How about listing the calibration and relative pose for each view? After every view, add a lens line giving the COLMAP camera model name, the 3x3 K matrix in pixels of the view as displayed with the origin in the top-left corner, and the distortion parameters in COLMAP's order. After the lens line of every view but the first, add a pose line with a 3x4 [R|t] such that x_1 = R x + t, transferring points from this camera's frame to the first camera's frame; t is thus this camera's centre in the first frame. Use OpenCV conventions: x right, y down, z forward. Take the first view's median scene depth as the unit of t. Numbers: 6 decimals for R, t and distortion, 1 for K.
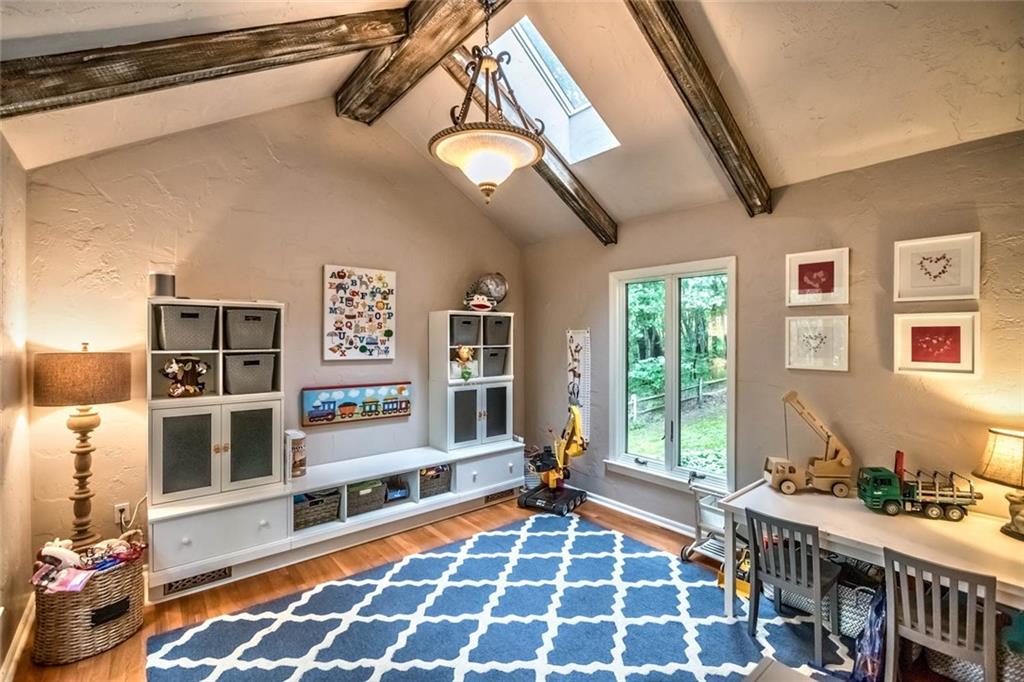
lens RADIAL K [[463.7, 0, 511.9], [0, 463.7, 343.2], [0, 0, 1]] dist [-0.008789, 0.002345]
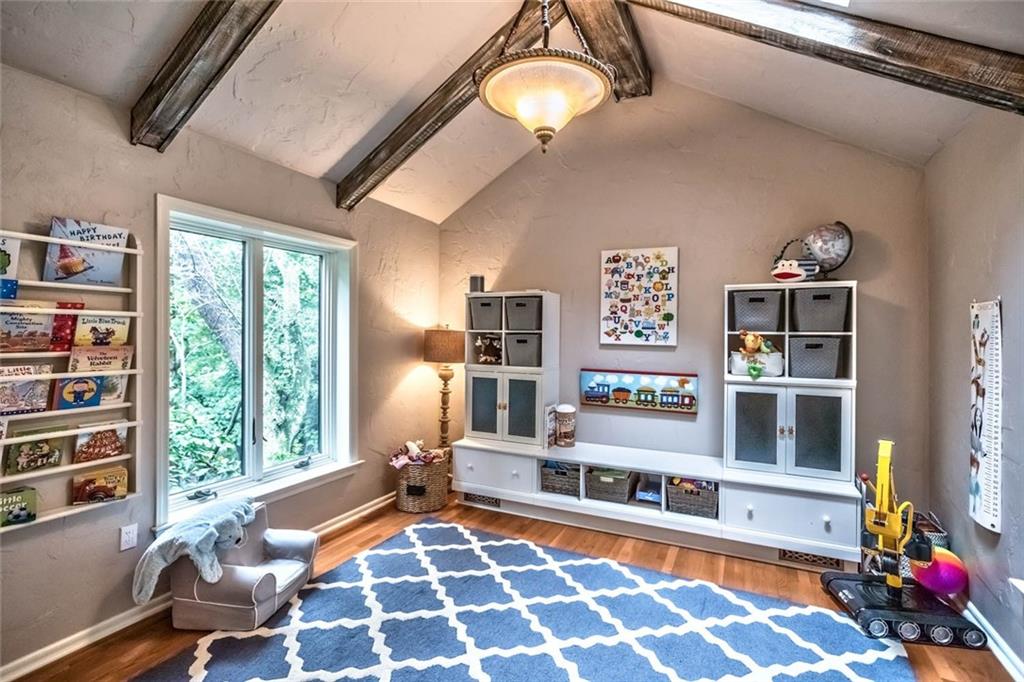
lens RADIAL K [[463.7, 0, 514.9], [0, 463.7, 334.7], [0, 0, 1]] dist [-0.008789, 0.002345]
pose [[0.415389, 0.006899, -0.909618, 0.491550], [-0.024077, 0.999704, -0.003412, 0.026936], [0.909325, 0.023318, 0.415432, 0.423847]]
